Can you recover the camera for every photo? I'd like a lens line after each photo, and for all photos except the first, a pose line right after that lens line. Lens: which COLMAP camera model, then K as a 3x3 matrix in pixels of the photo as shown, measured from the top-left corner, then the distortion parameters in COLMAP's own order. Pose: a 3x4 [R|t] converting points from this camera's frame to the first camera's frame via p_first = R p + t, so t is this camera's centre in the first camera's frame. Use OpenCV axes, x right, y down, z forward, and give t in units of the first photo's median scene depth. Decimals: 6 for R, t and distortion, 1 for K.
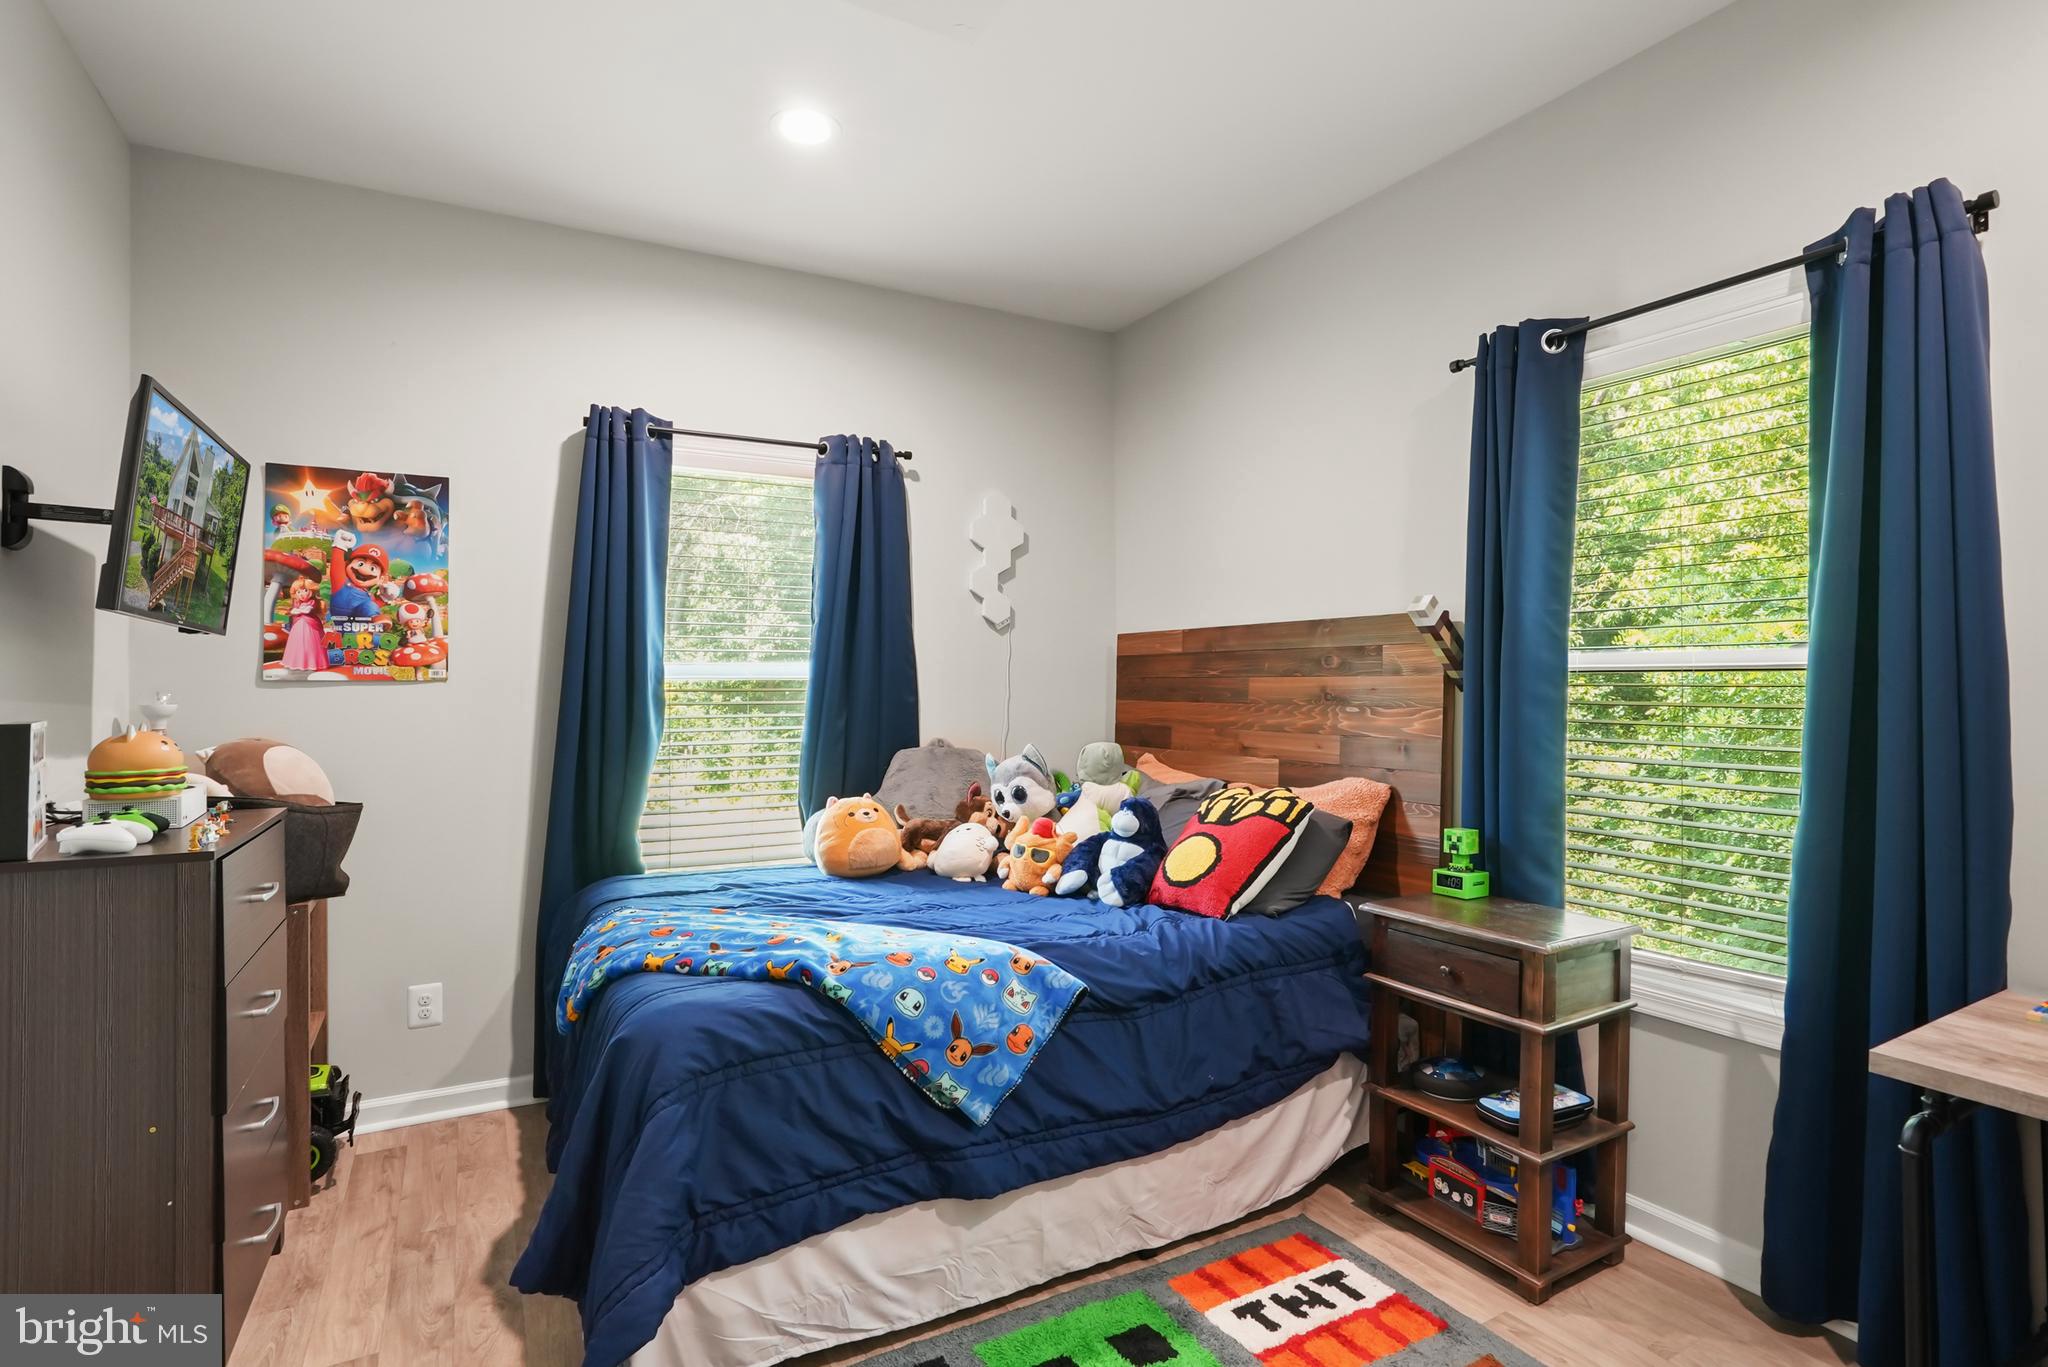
lens RADIAL K [[994.2, 0, 1014.4], [0, 994.2, 685.9], [0, 0, 1]] dist [-0.040081, 0.001199]
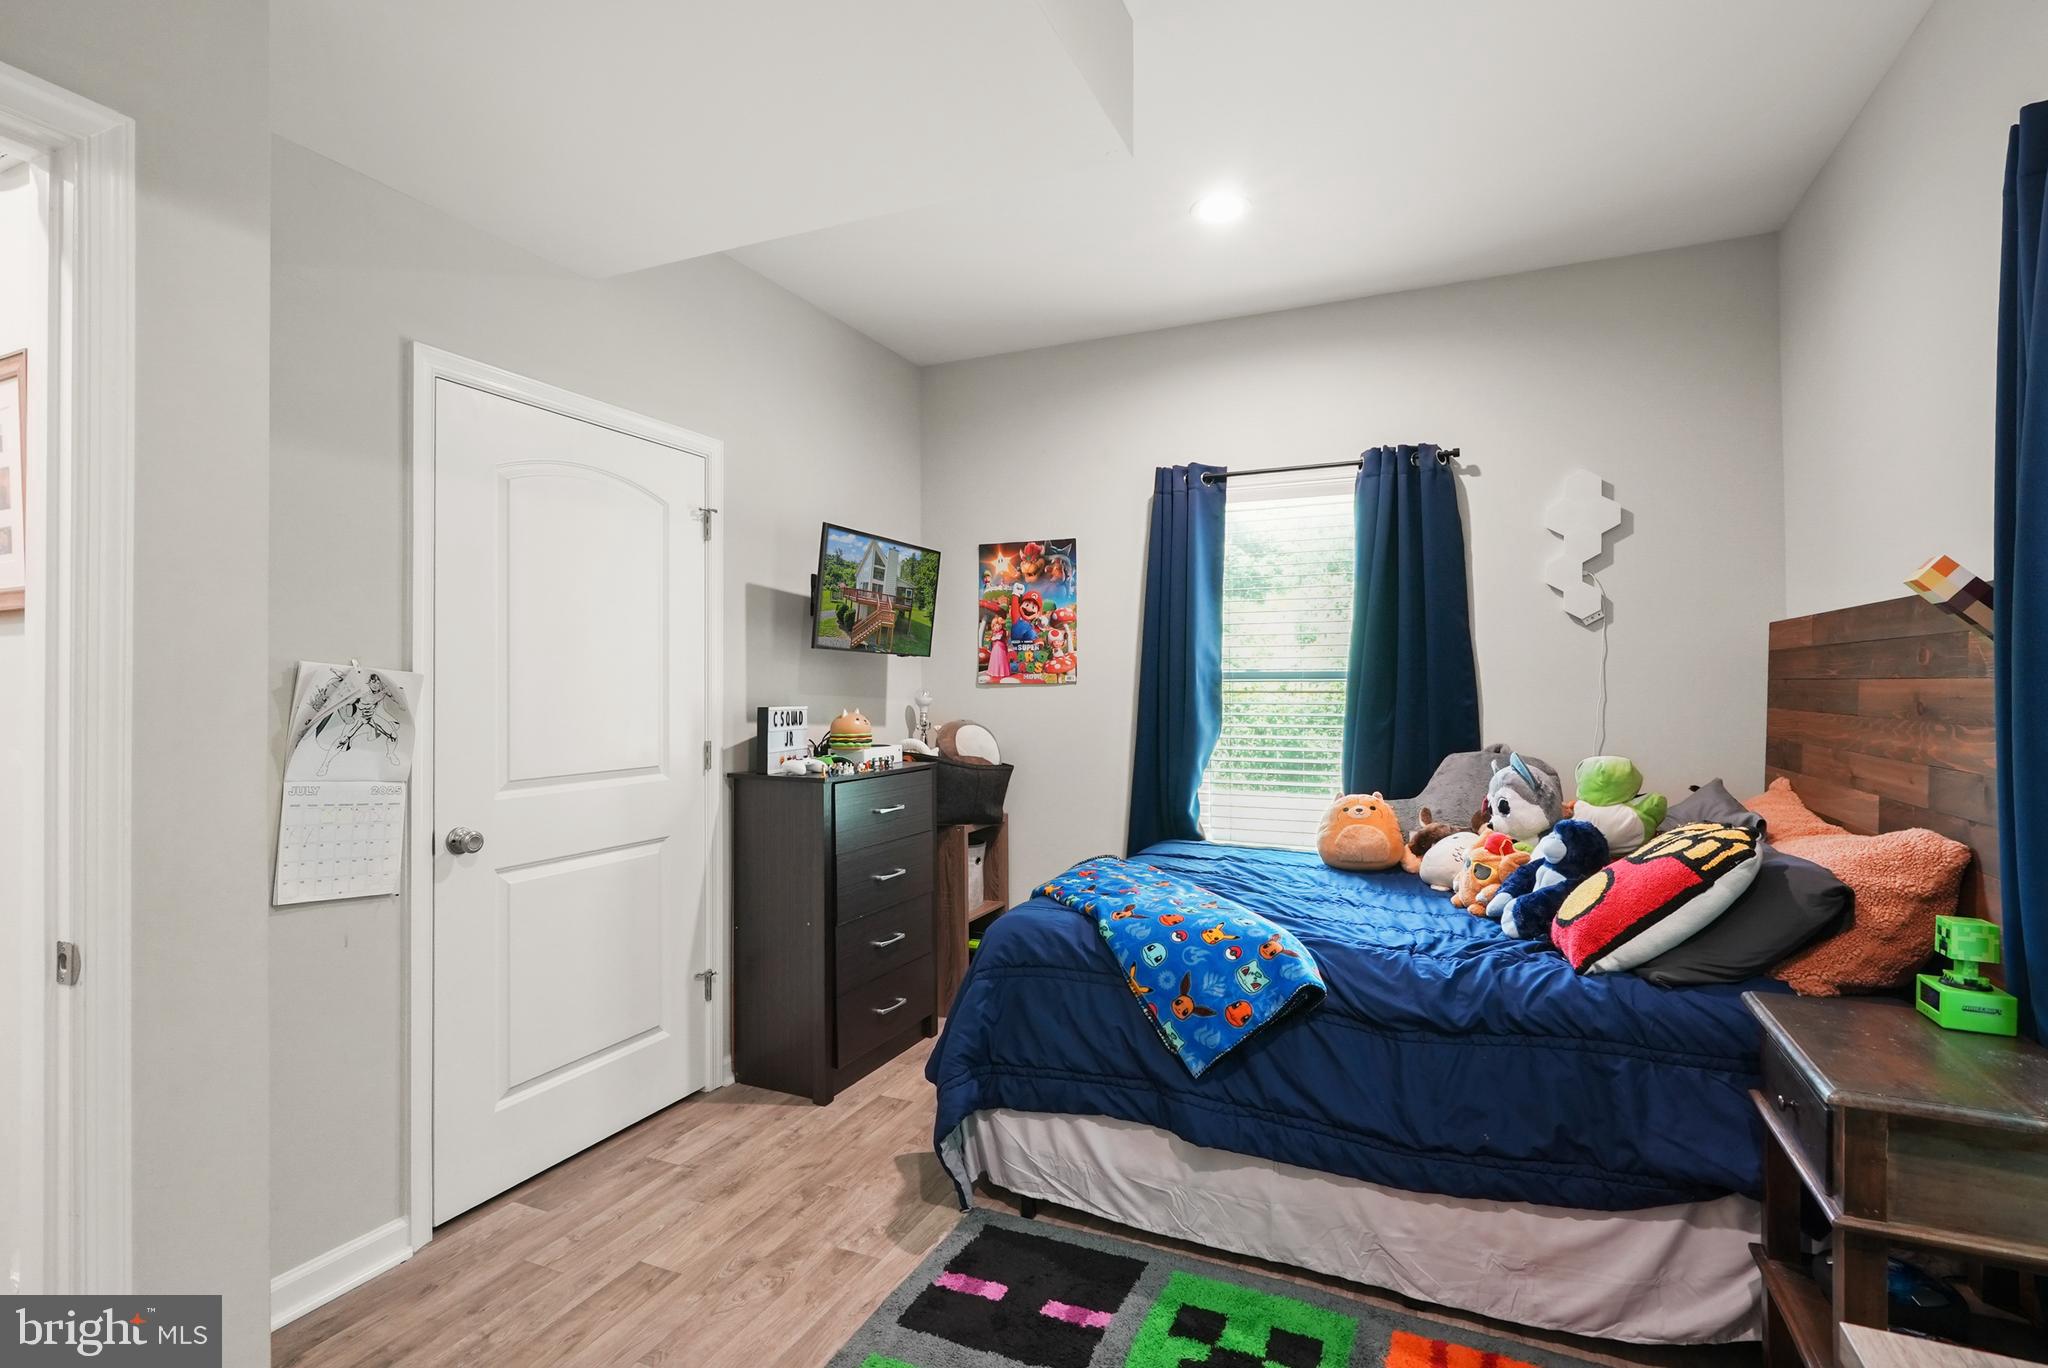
lens RADIAL K [[967.2, 0, 1024.5], [0, 967.2, 668.9], [0, 0, 1]] dist [-0.001730, 0.001244]
pose [[0.599331, -0.010905, -0.800427, 0.514539], [-0.002287, 0.999880, -0.015335, -0.004717], [0.800498, 0.011021, 0.599234, 0.118843]]
